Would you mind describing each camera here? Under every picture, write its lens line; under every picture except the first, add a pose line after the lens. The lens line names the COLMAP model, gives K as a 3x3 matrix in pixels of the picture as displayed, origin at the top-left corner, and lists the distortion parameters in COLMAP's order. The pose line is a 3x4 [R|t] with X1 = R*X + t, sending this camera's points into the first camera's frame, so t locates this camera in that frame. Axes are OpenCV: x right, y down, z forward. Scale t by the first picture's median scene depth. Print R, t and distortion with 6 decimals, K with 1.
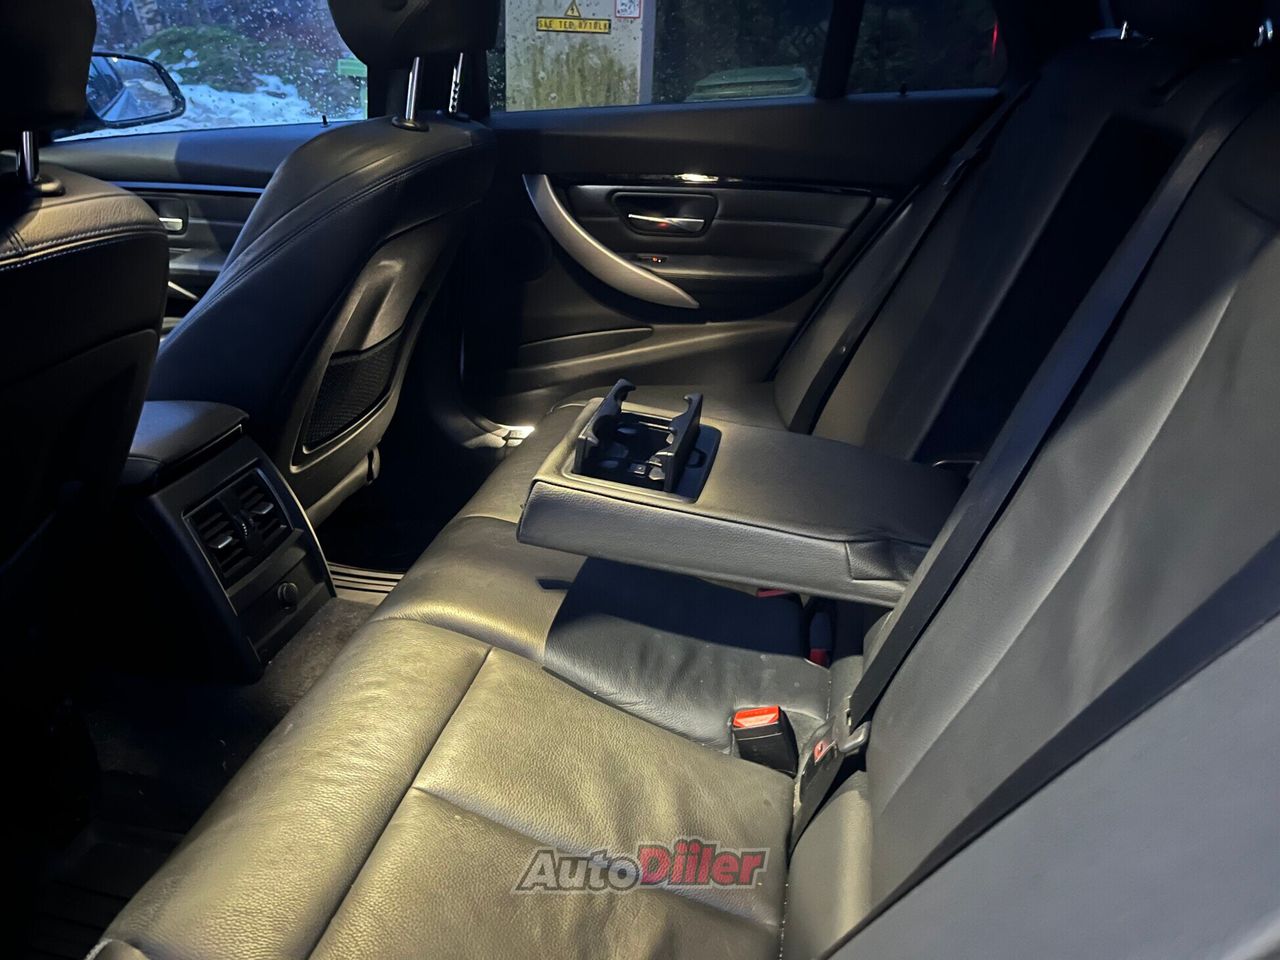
lens RADIAL K [[958.5, 0, 641.8], [0, 958.5, 485.5], [0, 0, 1]] dist [0.042568, -0.075423]
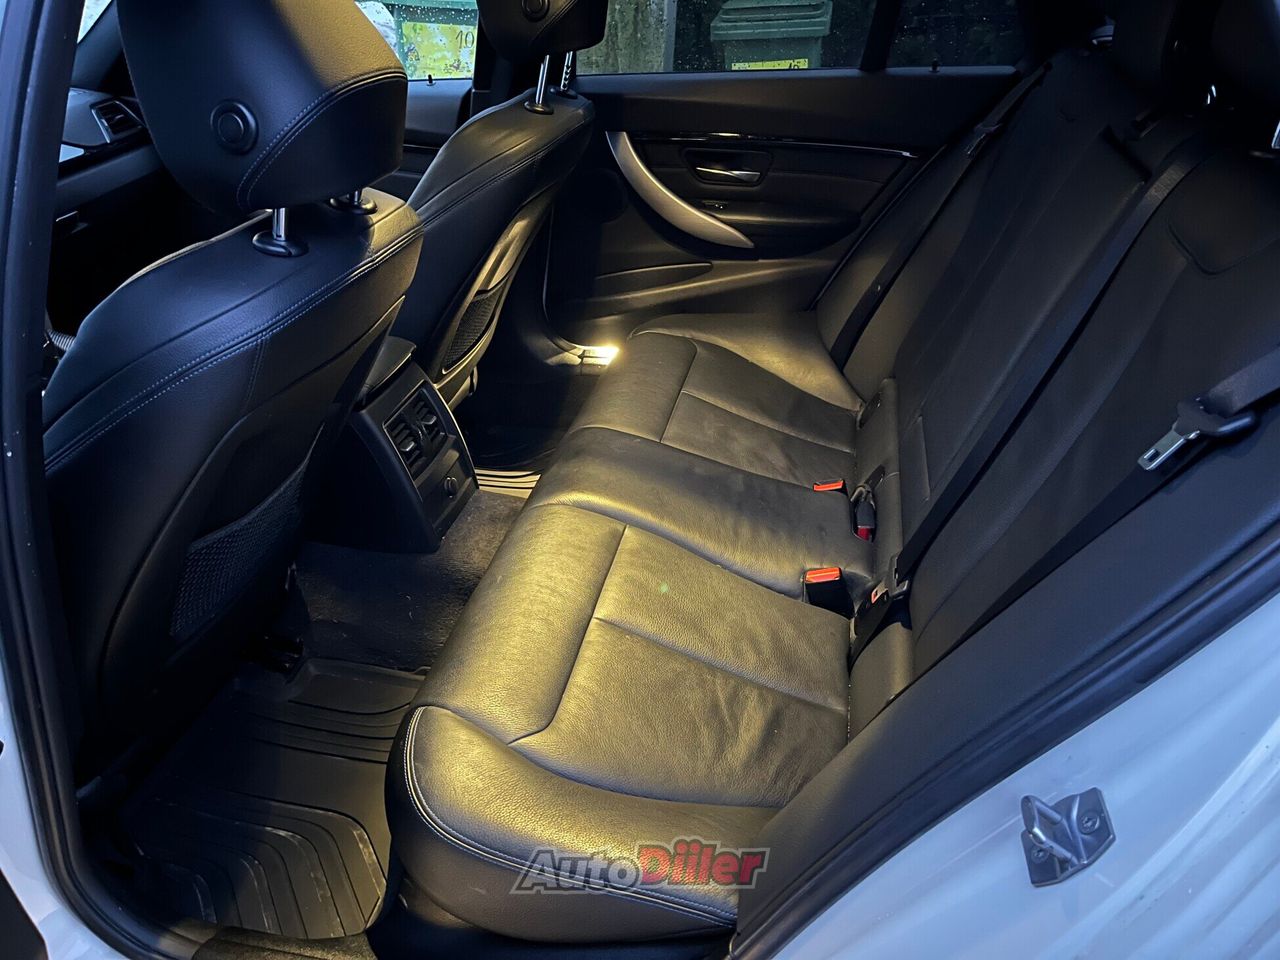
lens RADIAL K [[958.5, 0, 636.7], [0, 958.5, 476.8], [0, 0, 1]] dist [0.042568, -0.075423]
pose [[0.999982, 0.004313, 0.004236, -0.108316], [-0.004697, 0.995454, 0.095129, -0.020566], [-0.003807, -0.095147, 0.995456, -0.248577]]
